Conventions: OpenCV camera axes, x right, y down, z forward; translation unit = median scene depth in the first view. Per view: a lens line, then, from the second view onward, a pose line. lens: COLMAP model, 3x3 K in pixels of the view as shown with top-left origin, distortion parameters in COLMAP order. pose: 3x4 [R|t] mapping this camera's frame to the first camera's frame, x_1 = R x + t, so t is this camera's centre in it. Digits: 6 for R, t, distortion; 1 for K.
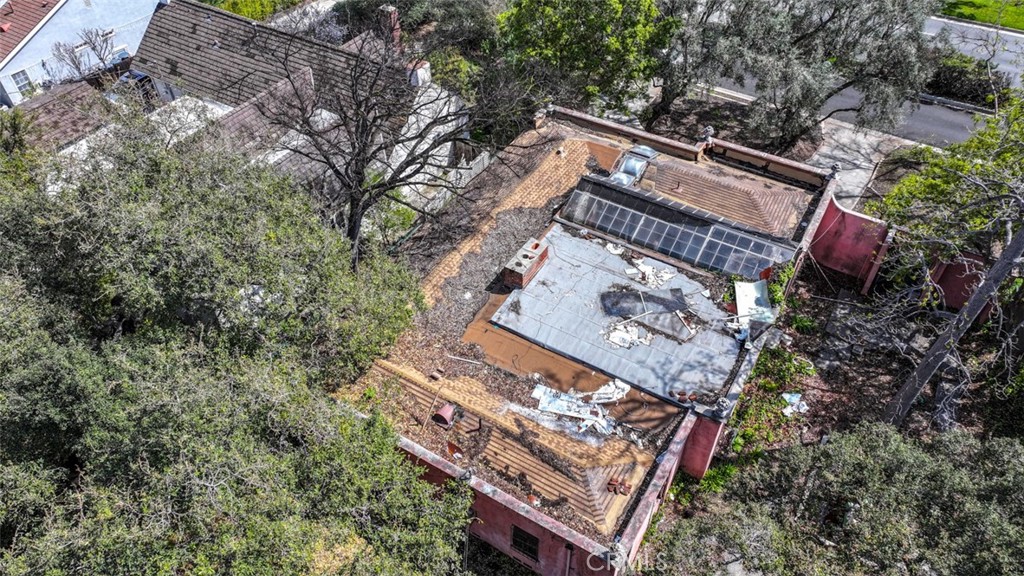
lens RADIAL K [[716.5, 0, 518.3], [0, 716.5, 283.2], [0, 0, 1]] dist [0.006793, 0.006782]
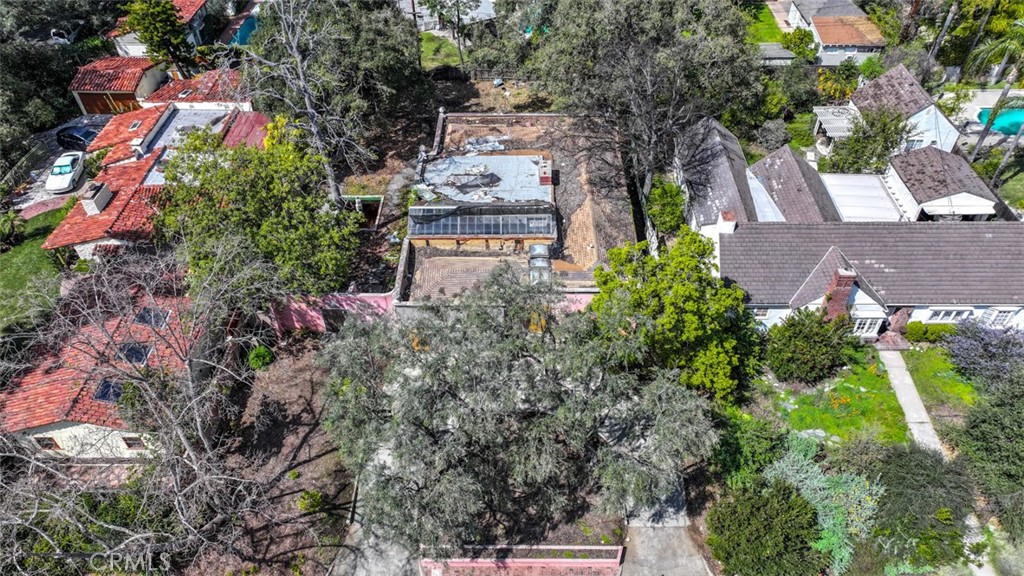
lens RADIAL K [[716.5, 0, 518.3], [0, 716.5, 283.2], [0, 0, 1]] dist [0.006793, 0.006782]
pose [[-0.862266, 0.350158, -0.365906, 0.872722], [-0.347466, 0.116620, 0.930412, -1.739860], [0.368463, 0.929403, 0.021110, 1.264916]]
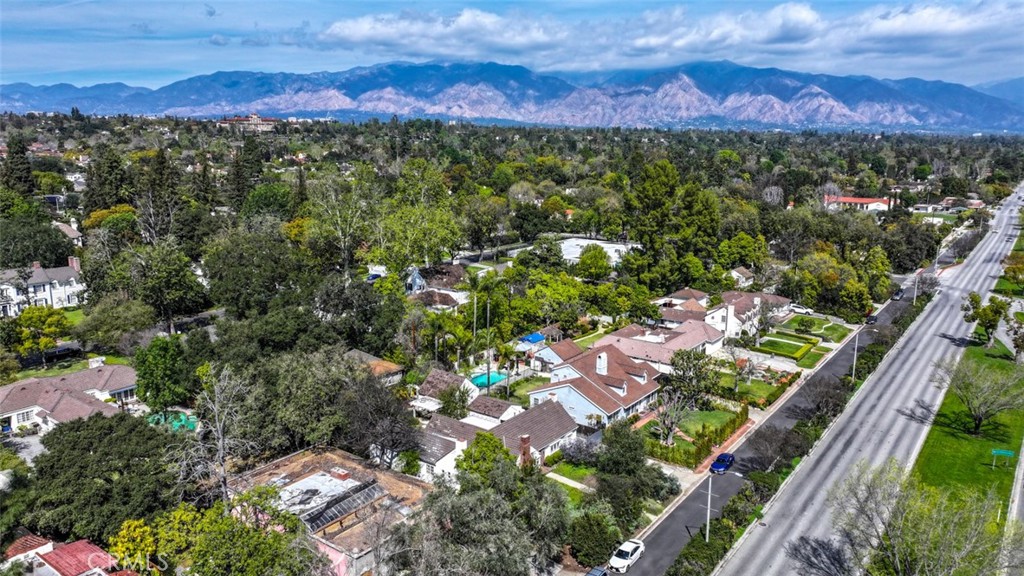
lens RADIAL K [[716.5, 0, 518.3], [0, 716.5, 283.2], [0, 0, 1]] dist [0.006793, 0.006782]
pose [[-0.091373, 0.197208, -0.976094, 2.601135], [-0.698714, 0.685714, 0.203947, -1.640290], [0.709542, 0.700646, 0.075136, 0.815169]]
